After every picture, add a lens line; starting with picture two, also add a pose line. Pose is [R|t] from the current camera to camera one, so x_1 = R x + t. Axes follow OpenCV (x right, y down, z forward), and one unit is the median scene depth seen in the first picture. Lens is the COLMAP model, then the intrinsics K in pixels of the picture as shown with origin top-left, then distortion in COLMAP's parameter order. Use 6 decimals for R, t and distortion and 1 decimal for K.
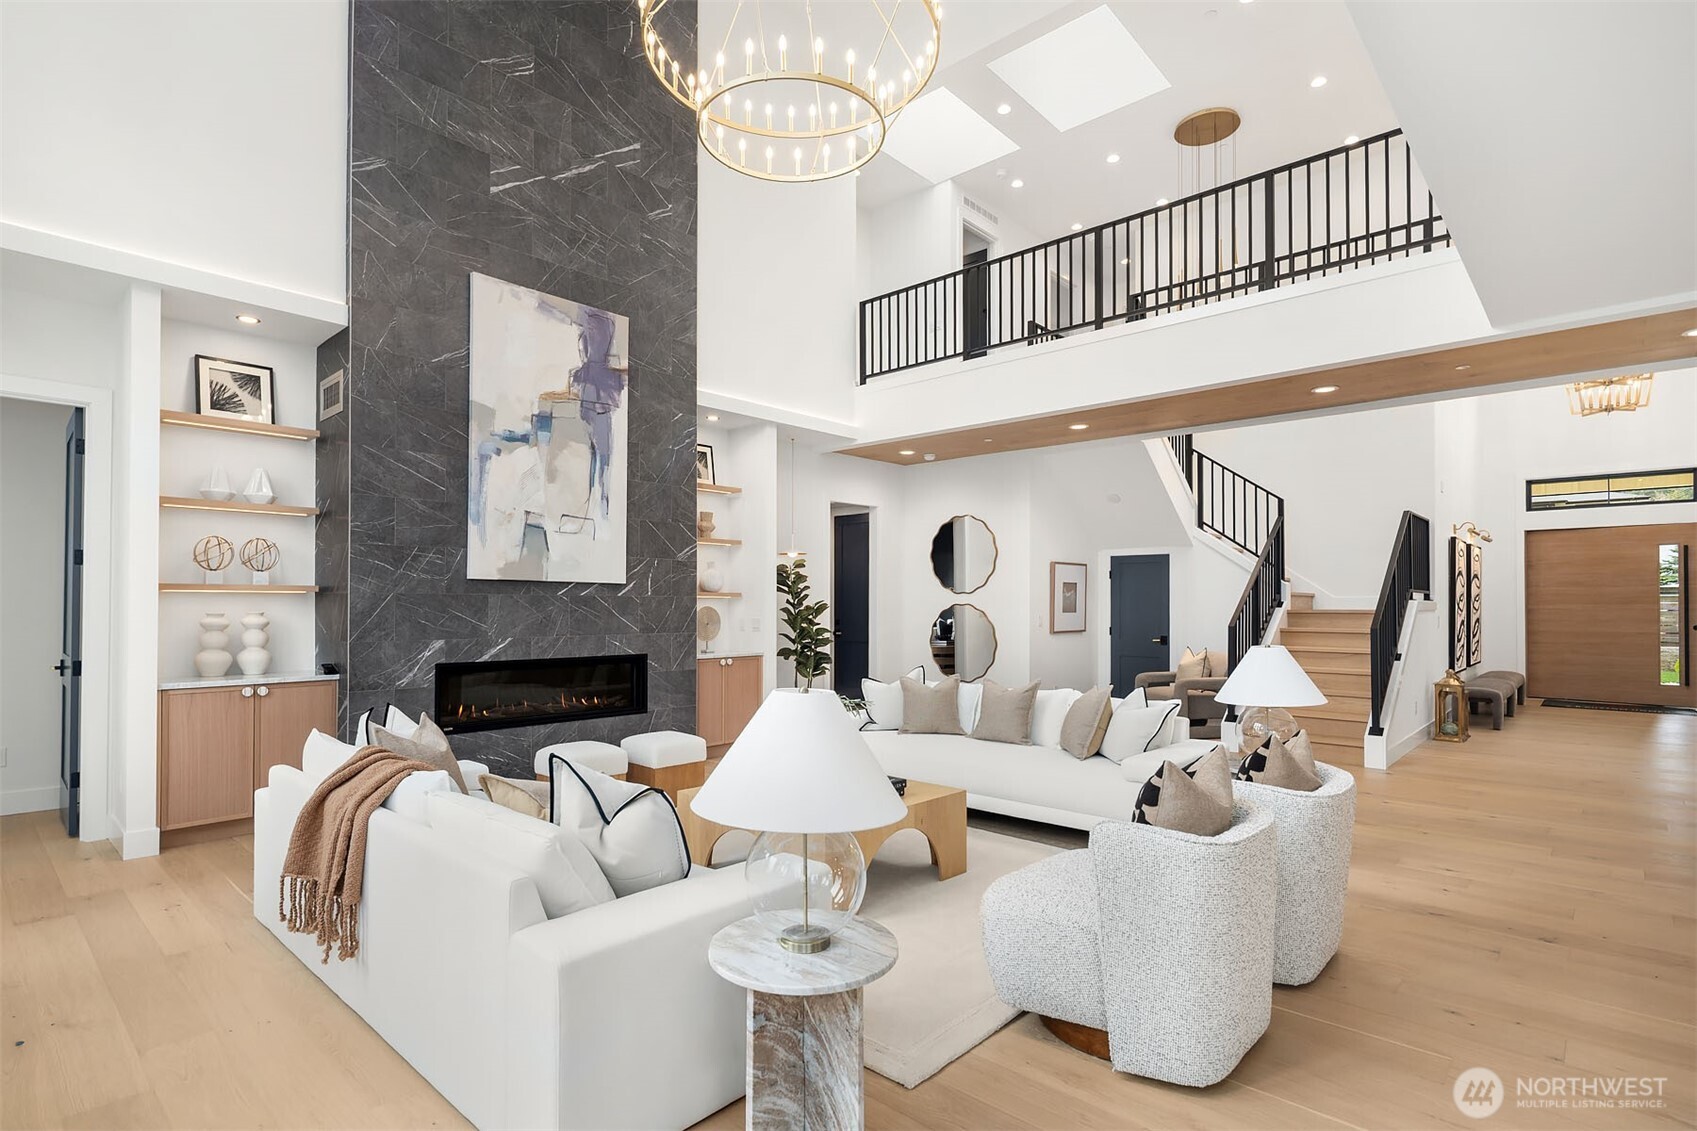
lens RADIAL K [[833.5, 0, 820.4], [0, 833.5, 595.5], [0, 0, 1]] dist [0.005674, -0.005643]
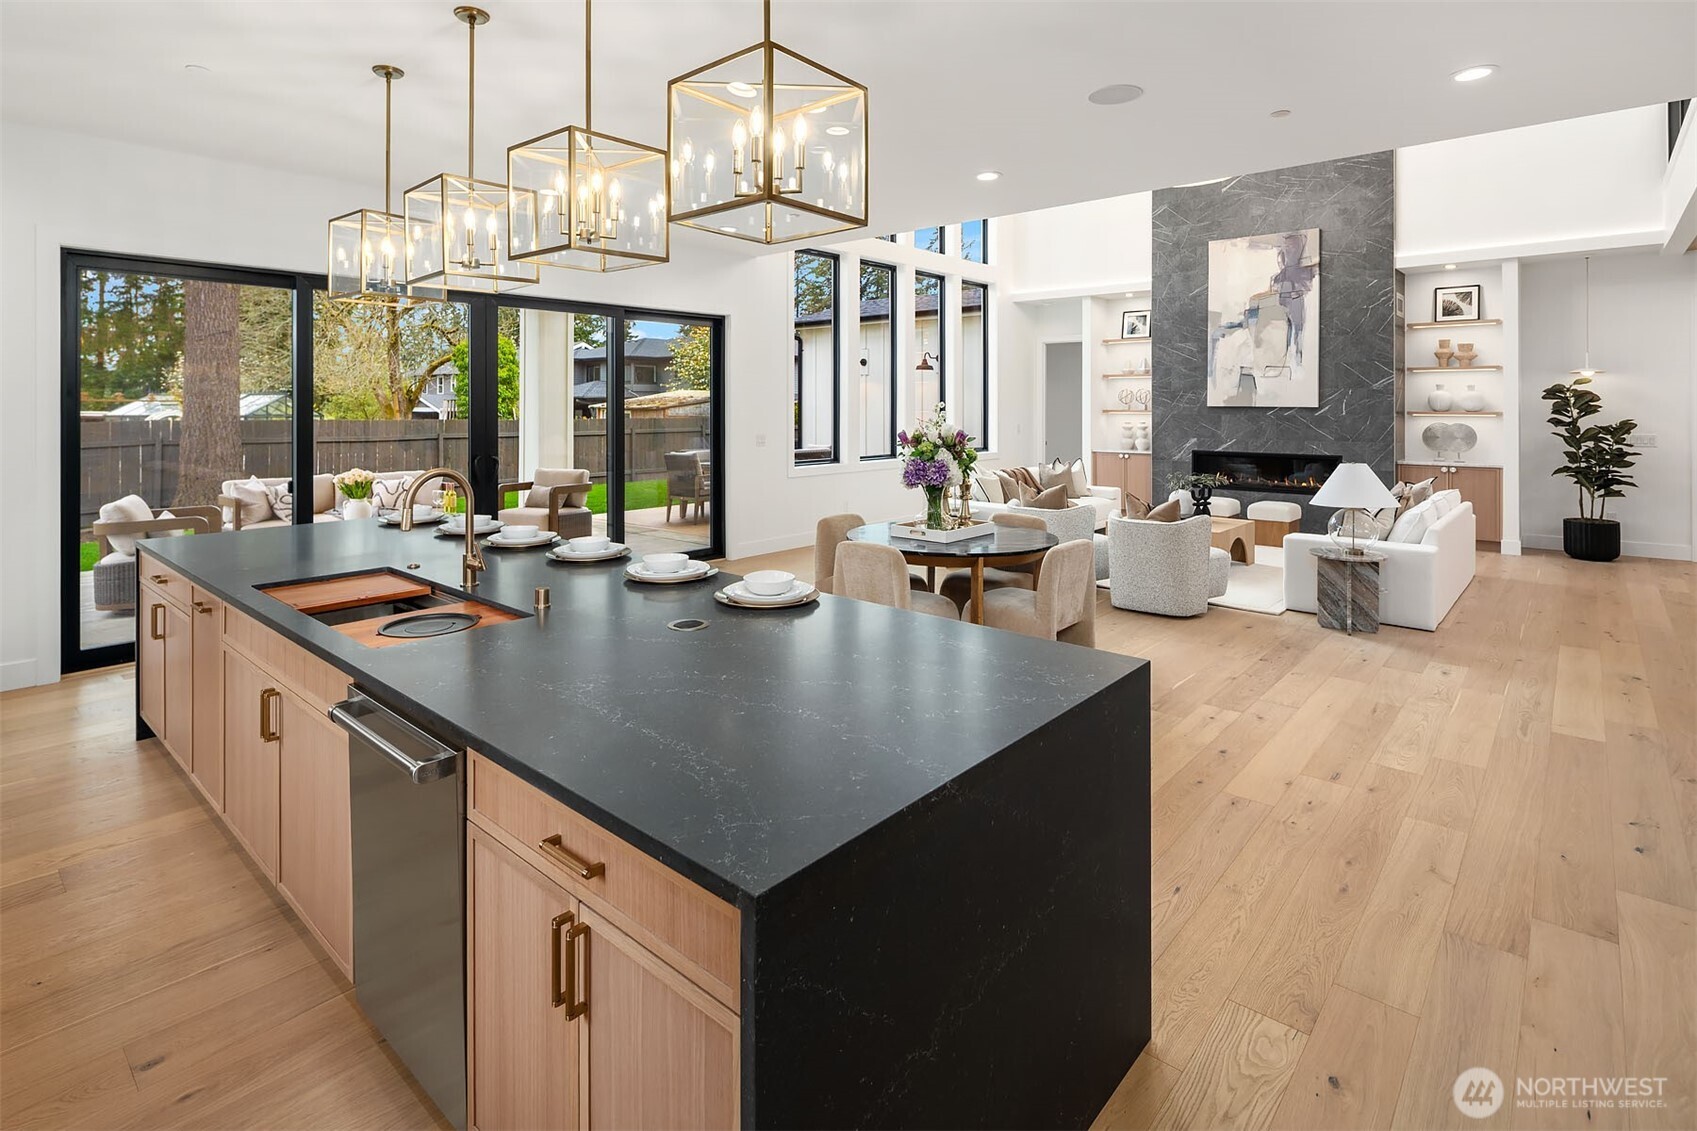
lens RADIAL K [[833.5, 0, 840.4], [0, 833.5, 404.0], [0, 0, 1]] dist [0.005674, -0.005643]
pose [[0.038668, -0.002779, -0.999248, 1.298115], [0.011591, 0.999930, -0.002332, -0.028053], [0.999185, -0.011492, 0.038698, 0.093002]]
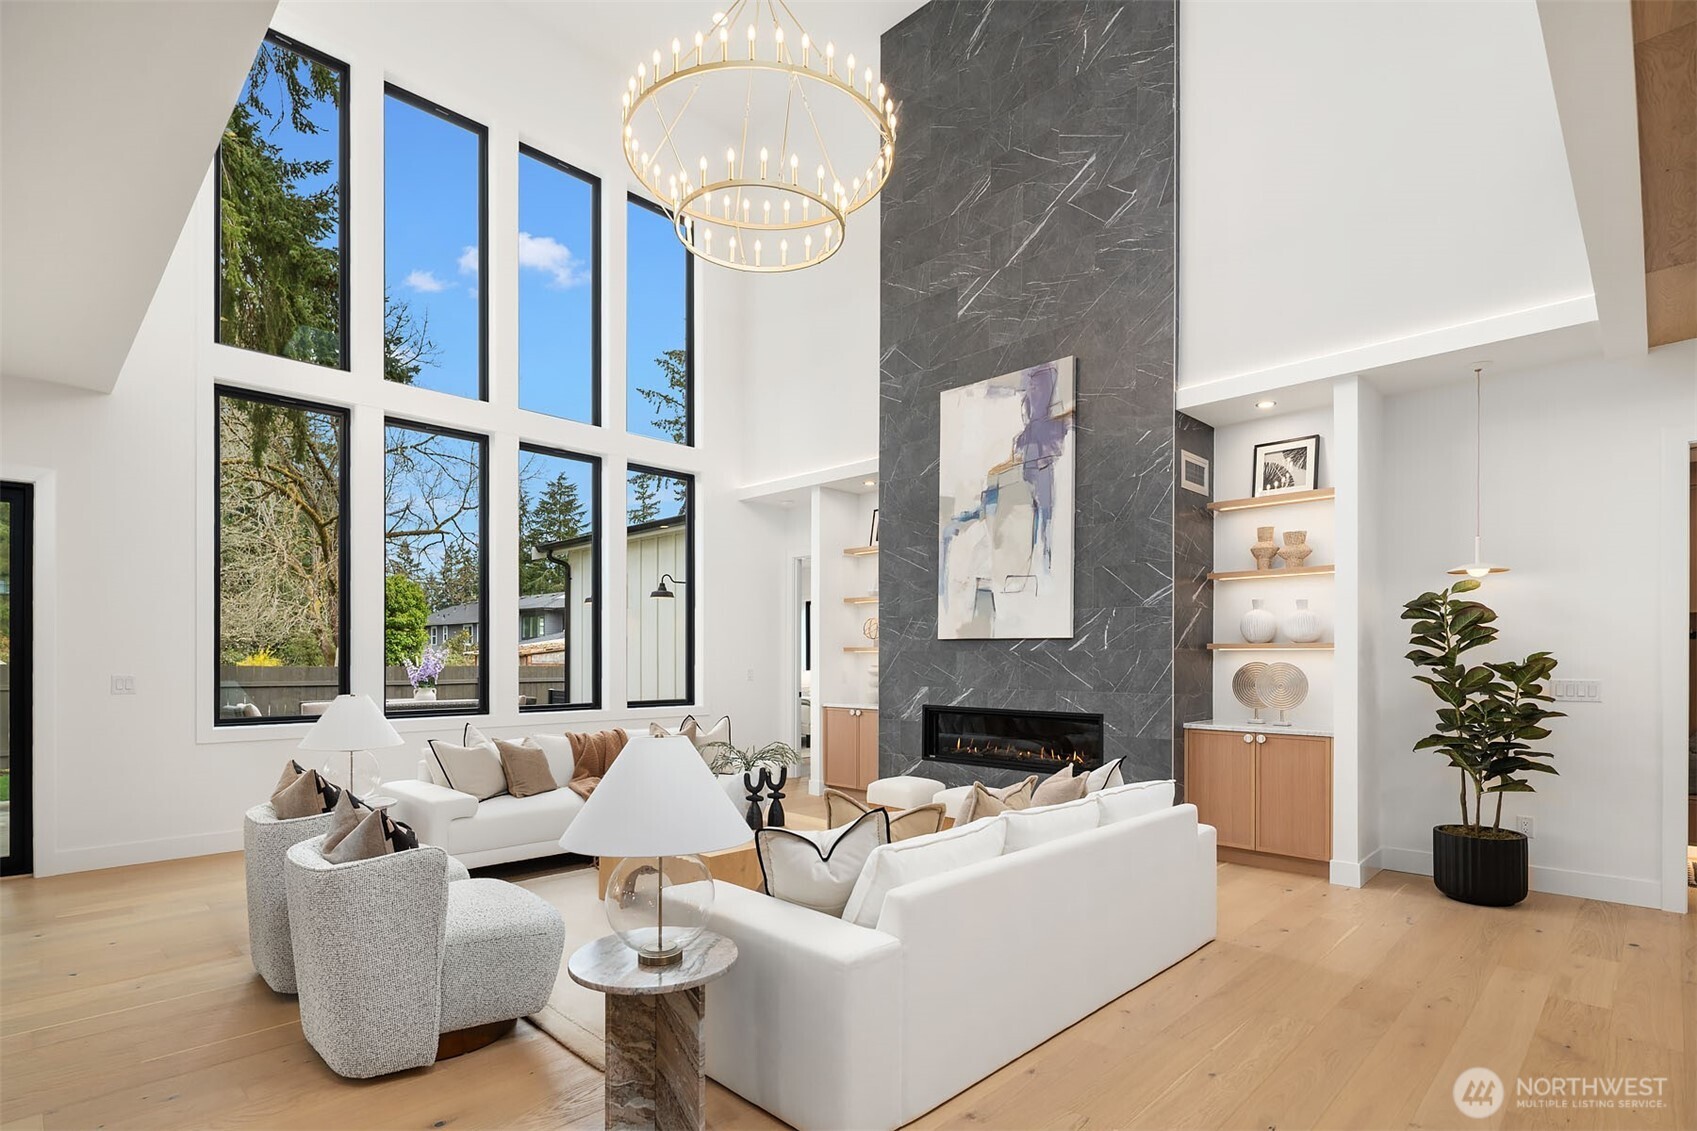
lens RADIAL K [[833.5, 0, 844.3], [0, 833.5, 660.9], [0, 0, 1]] dist [0.005674, -0.005643]
pose [[-0.017057, -0.000469, -0.999854, 0.762104], [0.009581, 0.999954, -0.000632, 0.011004], [0.999809, -0.009590, -0.017052, 0.802129]]
